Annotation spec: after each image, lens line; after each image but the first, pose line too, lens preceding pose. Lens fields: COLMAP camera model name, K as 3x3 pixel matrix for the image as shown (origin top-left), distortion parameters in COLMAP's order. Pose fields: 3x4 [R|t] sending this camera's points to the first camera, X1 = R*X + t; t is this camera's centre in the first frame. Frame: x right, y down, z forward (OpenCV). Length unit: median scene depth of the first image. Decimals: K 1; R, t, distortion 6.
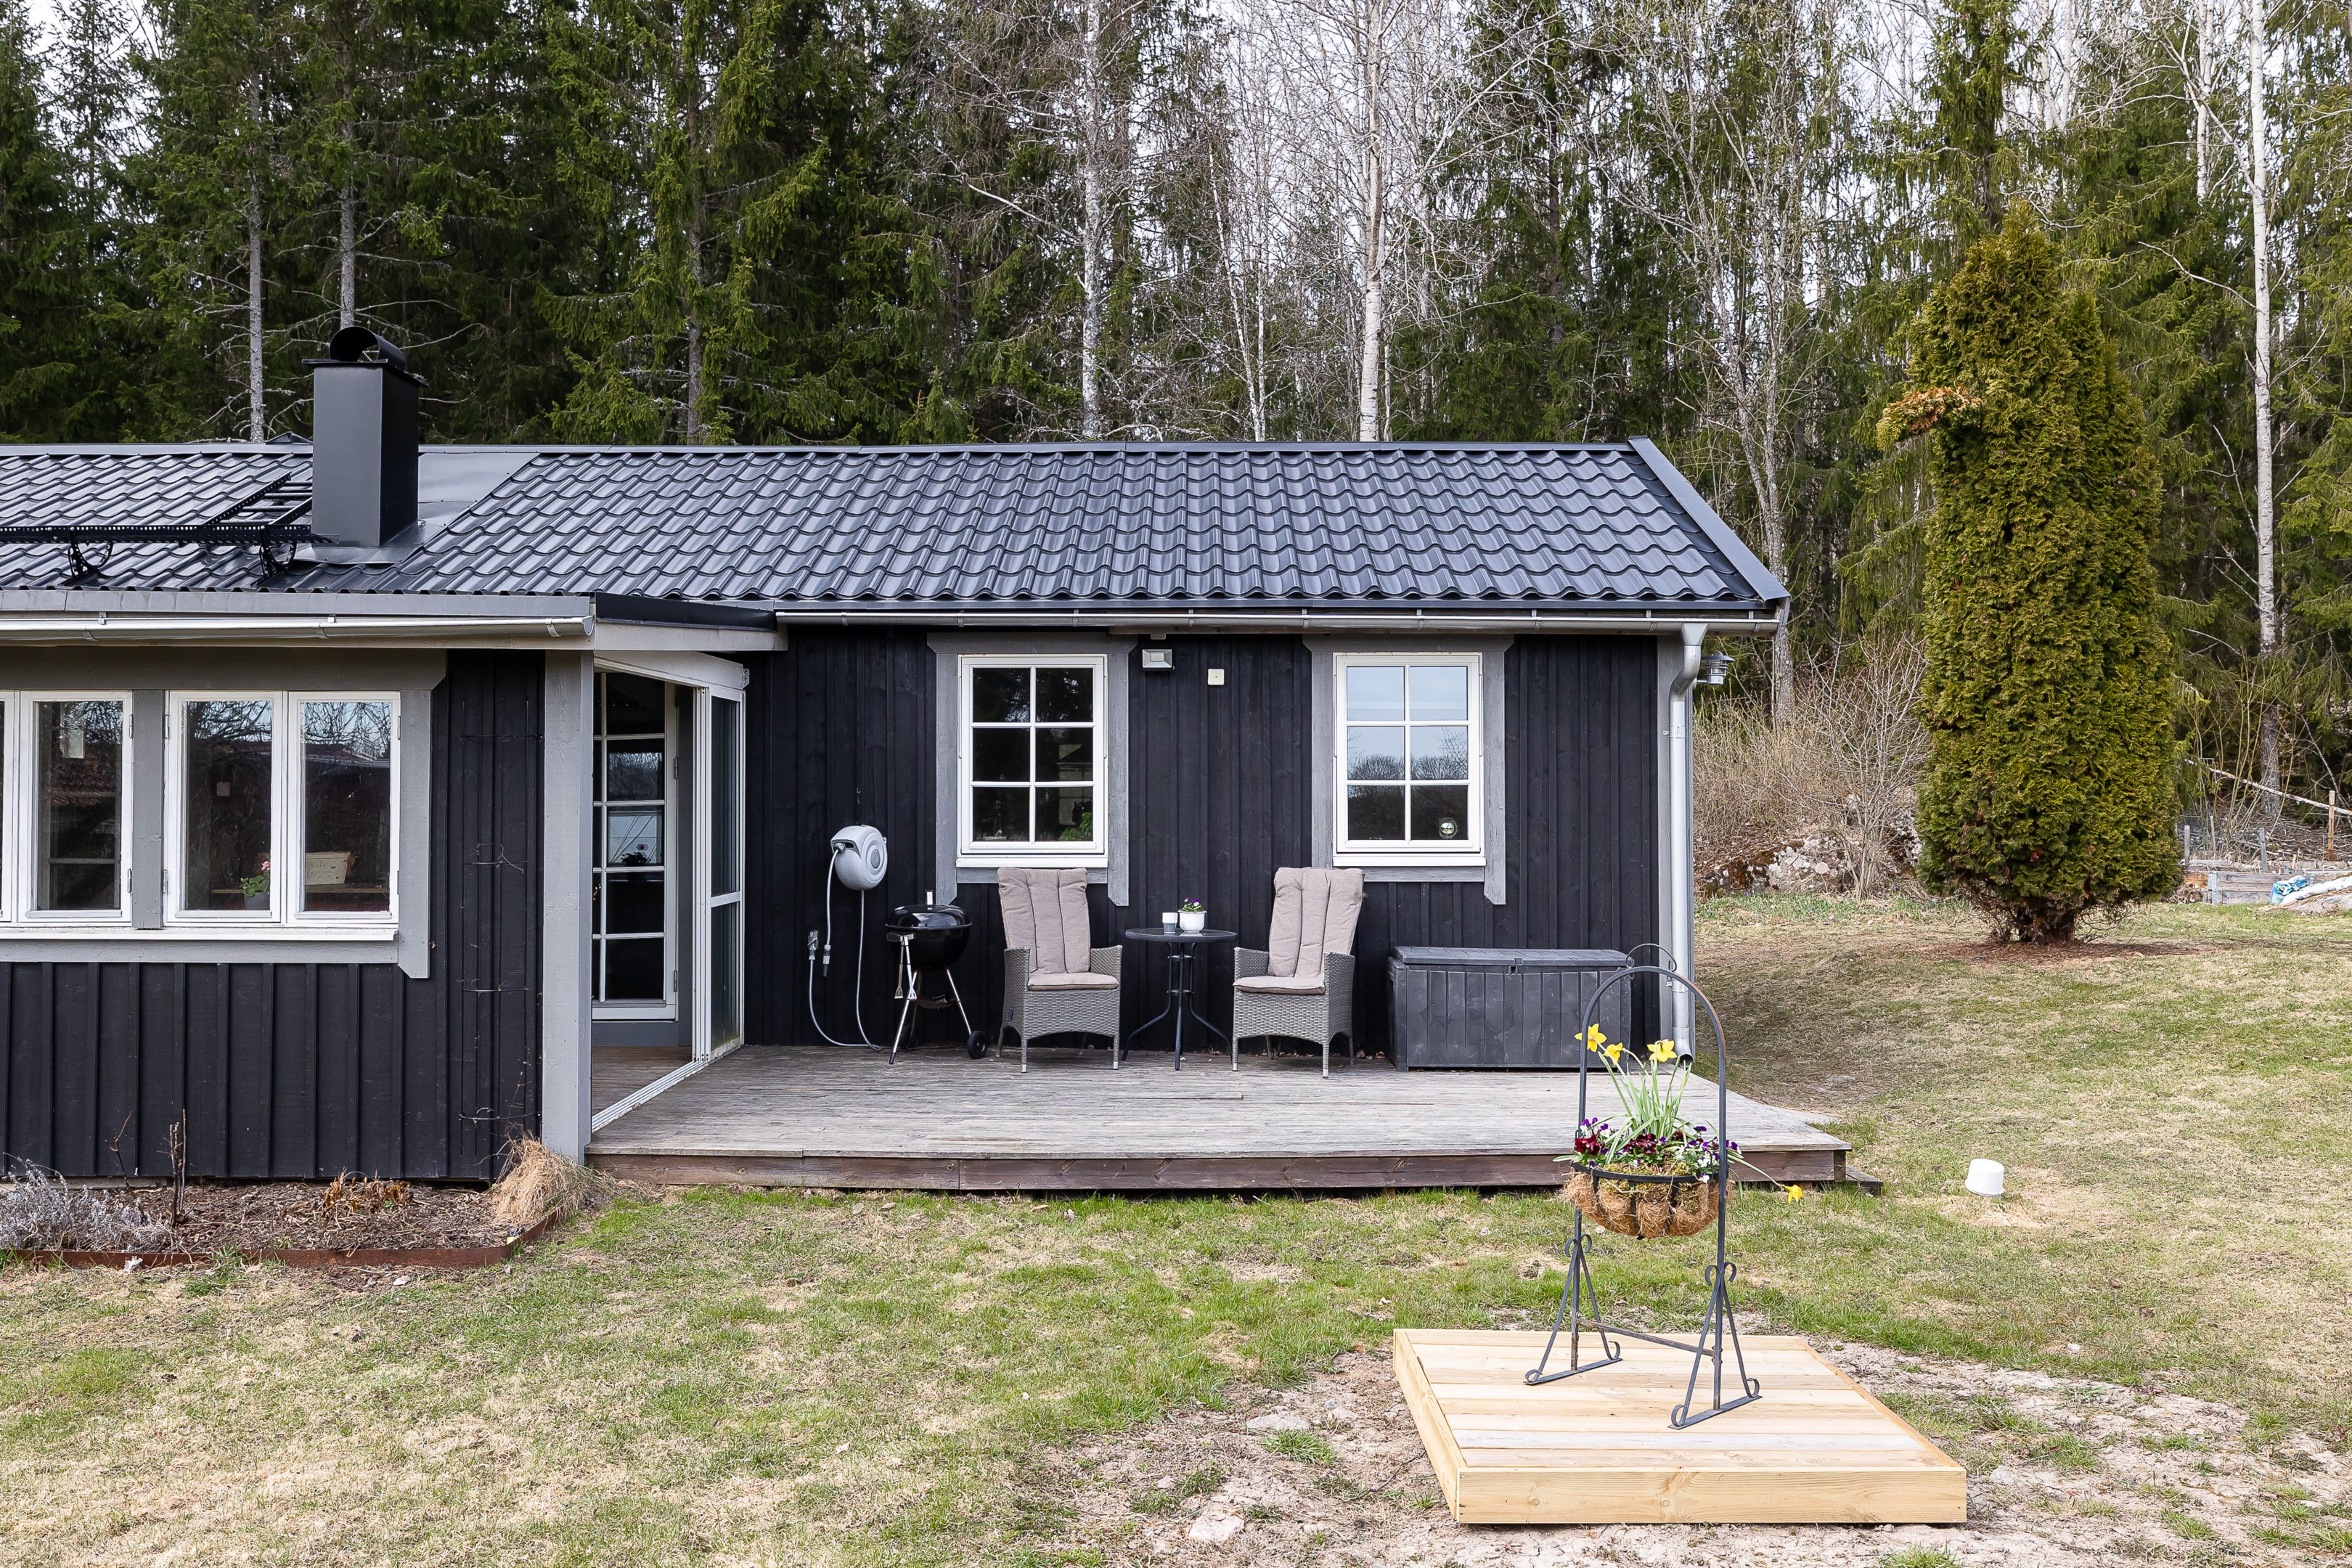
lens RADIAL K [[1941.5, 0, 1196.9], [0, 1941.5, 822.7], [0, 0, 1]] dist [-0.001784, -0.015577]
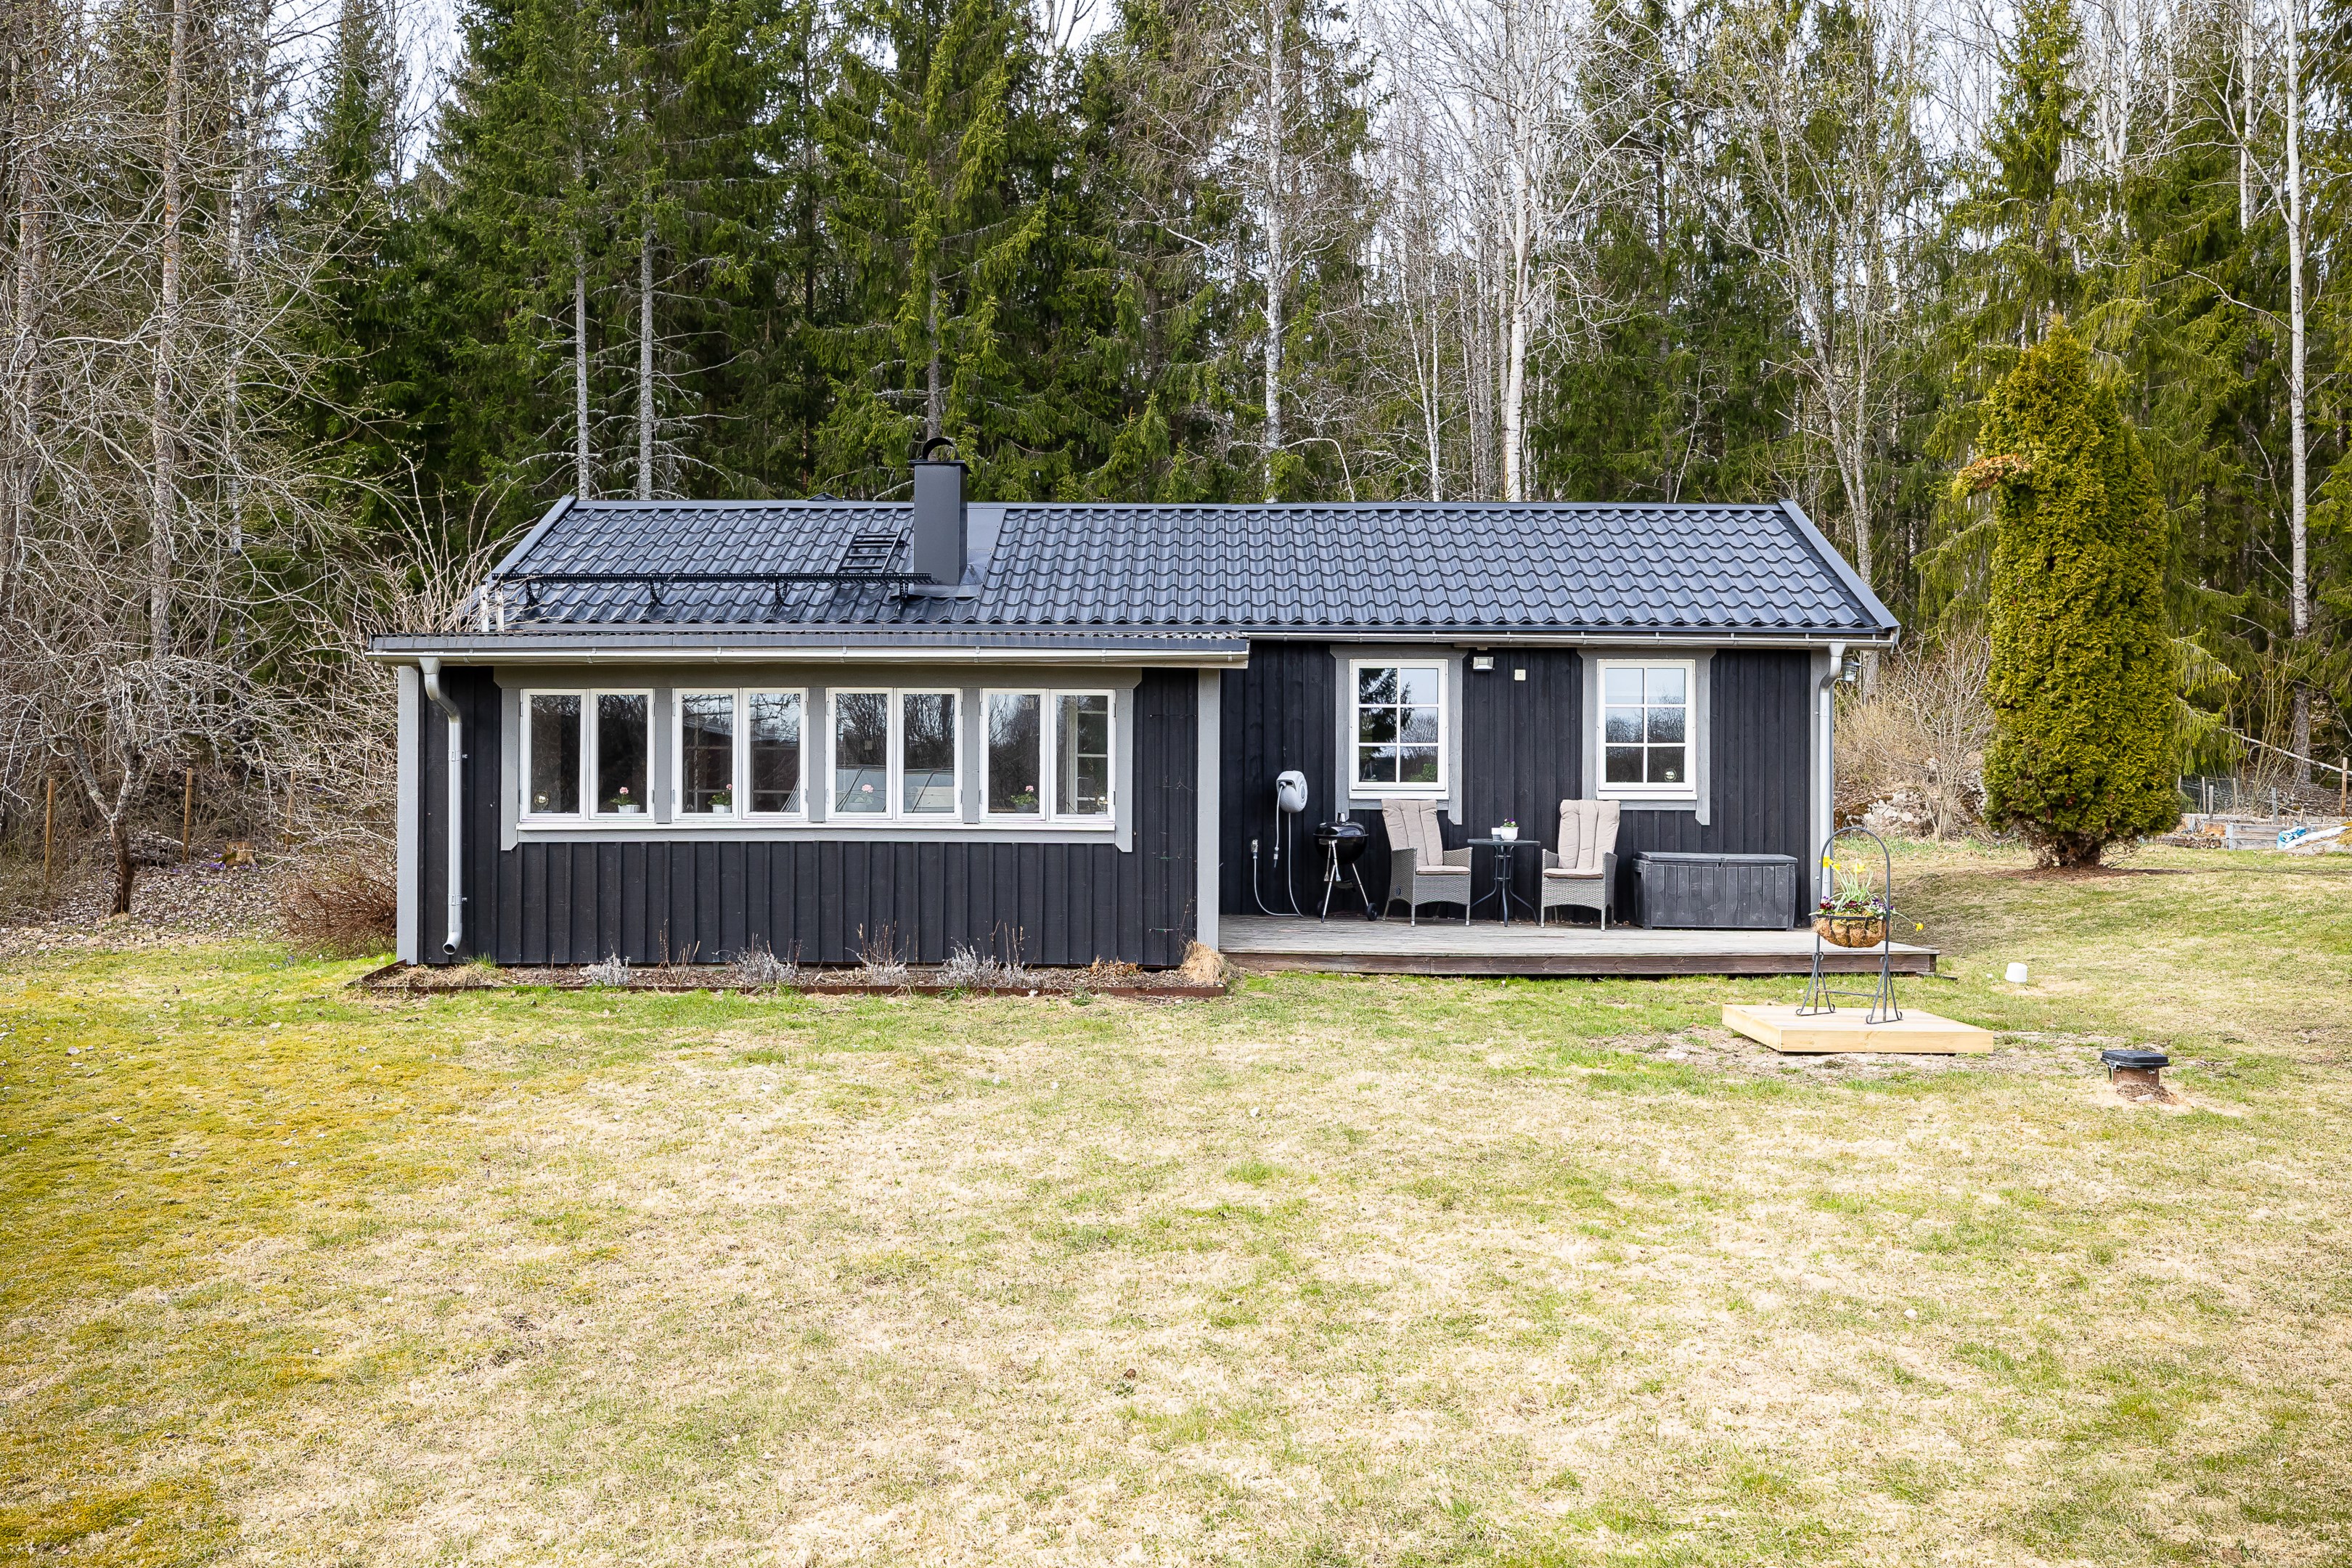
lens RADIAL K [[2122.3, 0, 1172.6], [0, 2122.3, 774.0], [0, 0, 1]] dist [-0.029603, 0.017736]
pose [[0.999877, 0.005353, -0.014740, -0.195915], [-0.005478, 0.999950, -0.008409, 0.015156], [0.014694, 0.008489, 0.999856, -0.548816]]
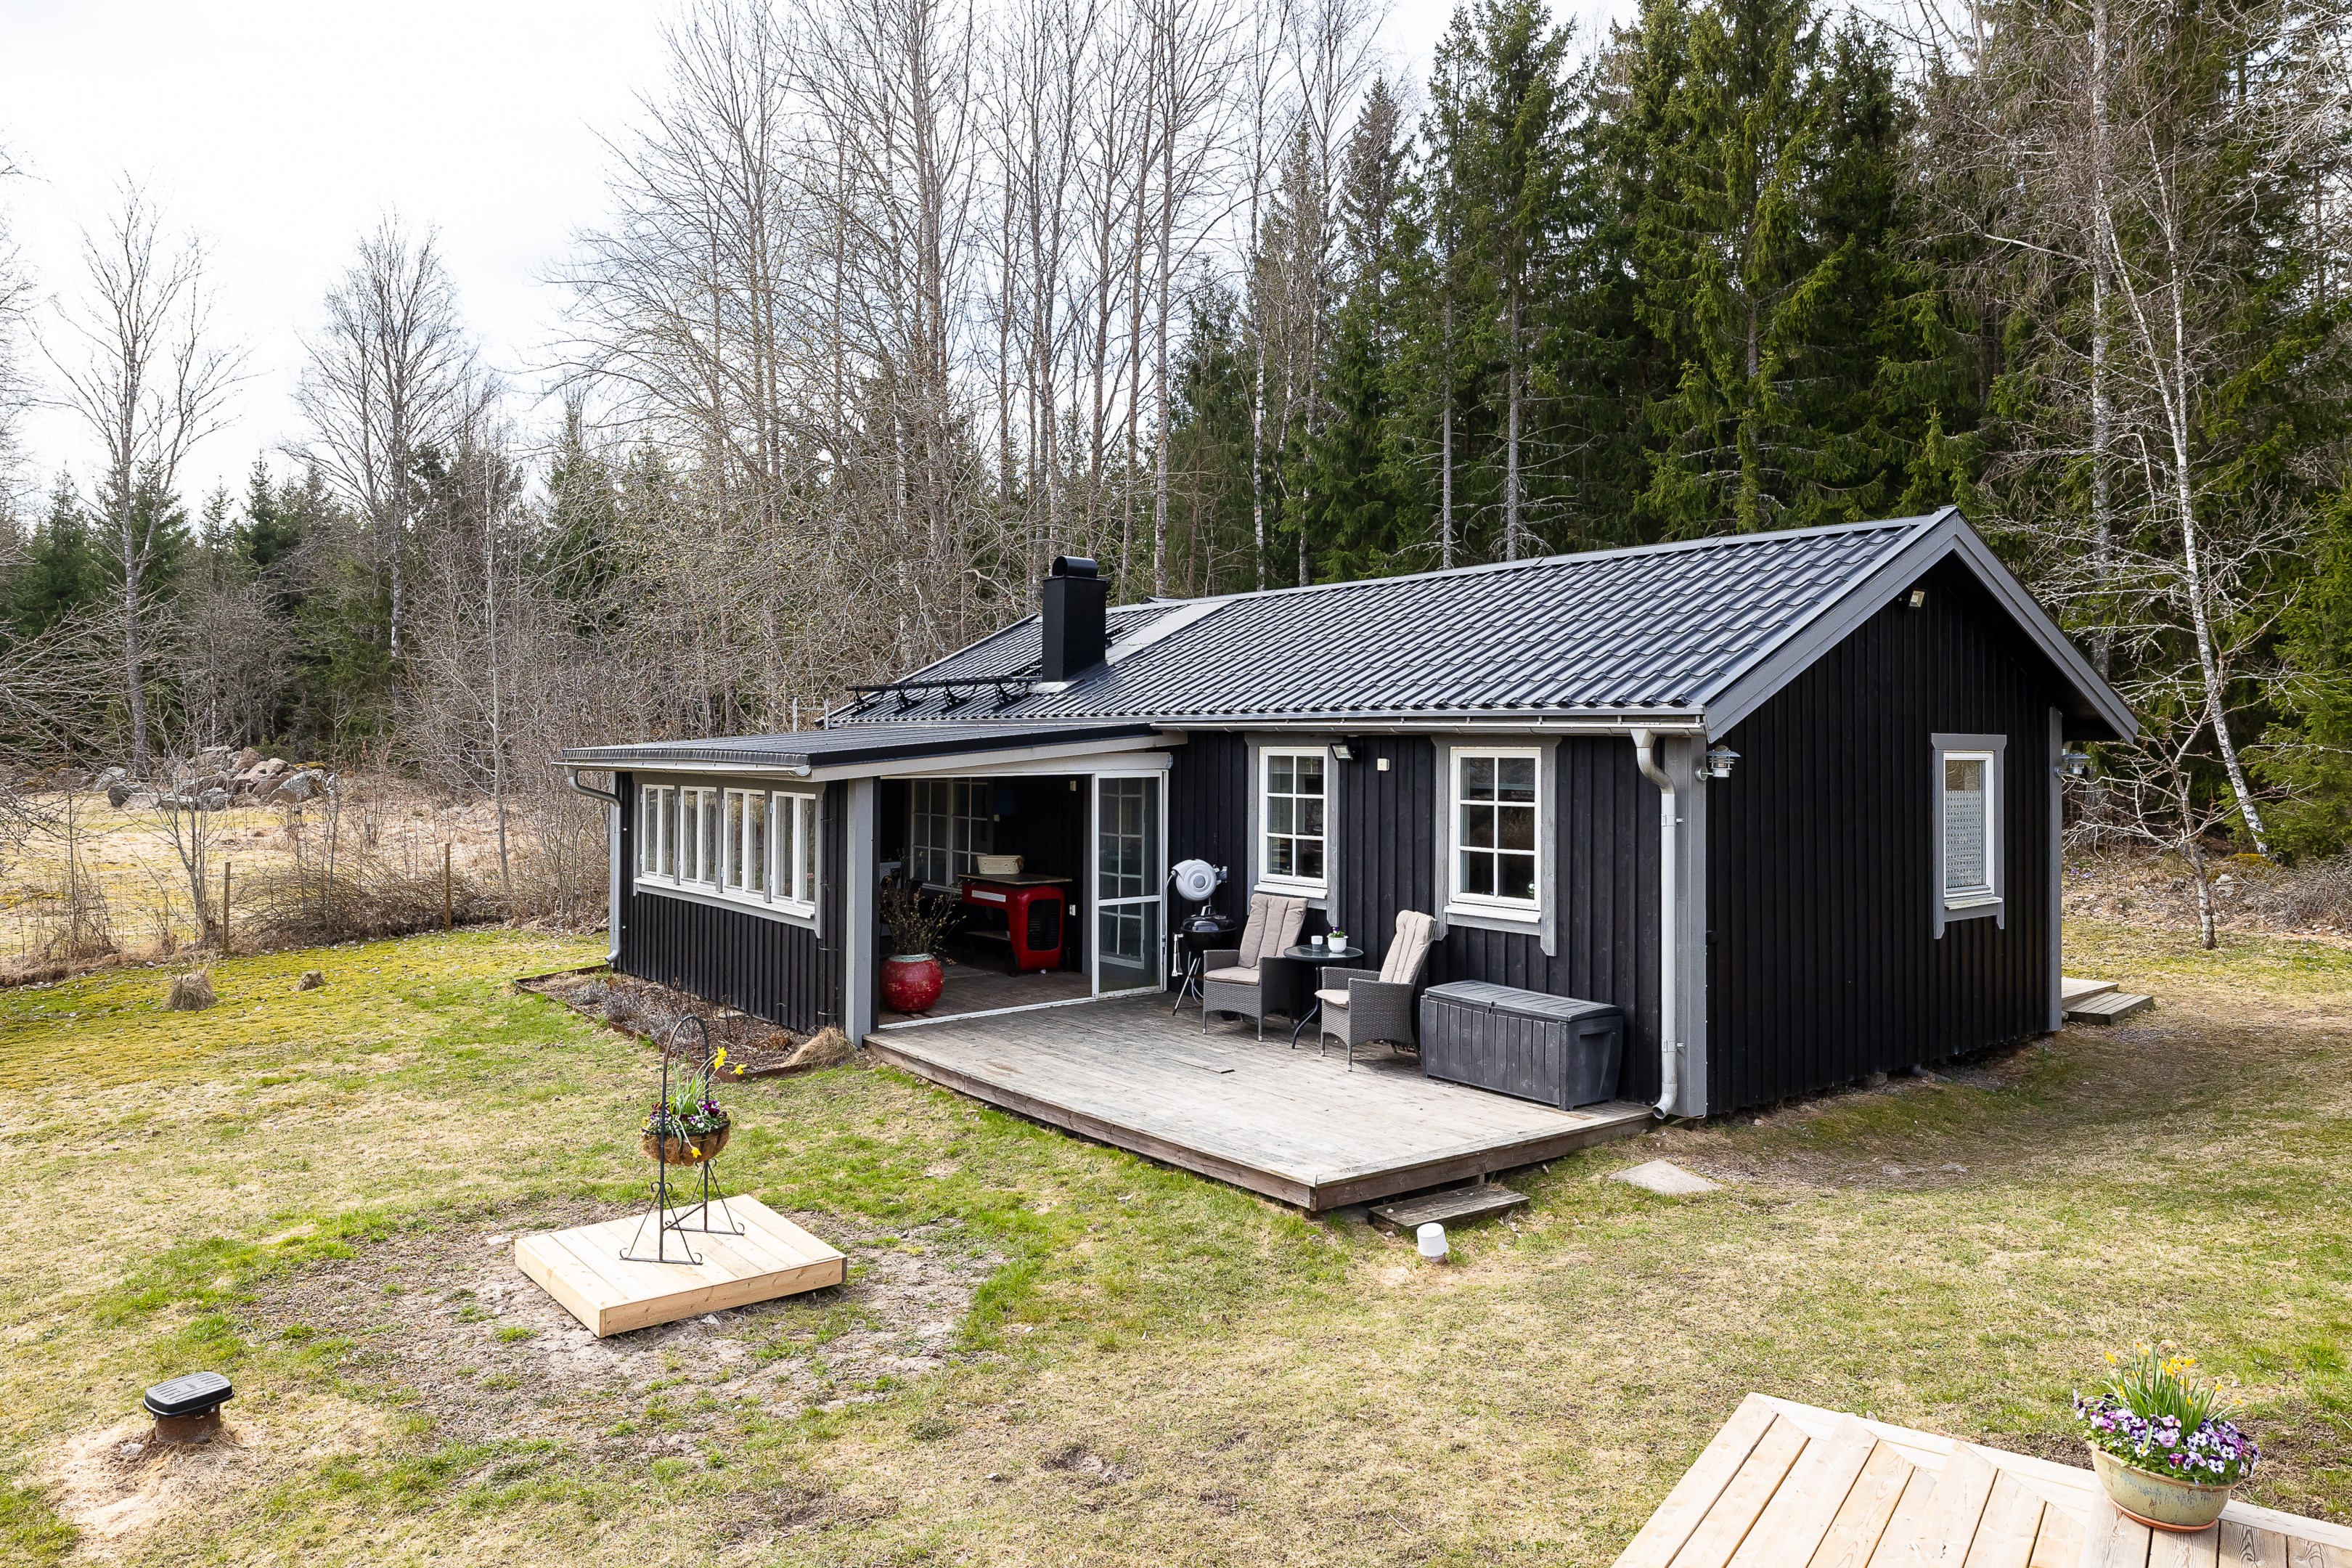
lens RADIAL K [[1574.4, 0, 1158.9], [0, 1574.4, 747.1], [0, 0, 1]] dist [-0.008752, 0.001373]
pose [[0.607887, 0.004382, -0.794012, 0.649318], [-0.008081, 0.999967, -0.000668, -0.070567], [0.793983, 0.006822, 0.607902, 0.171699]]
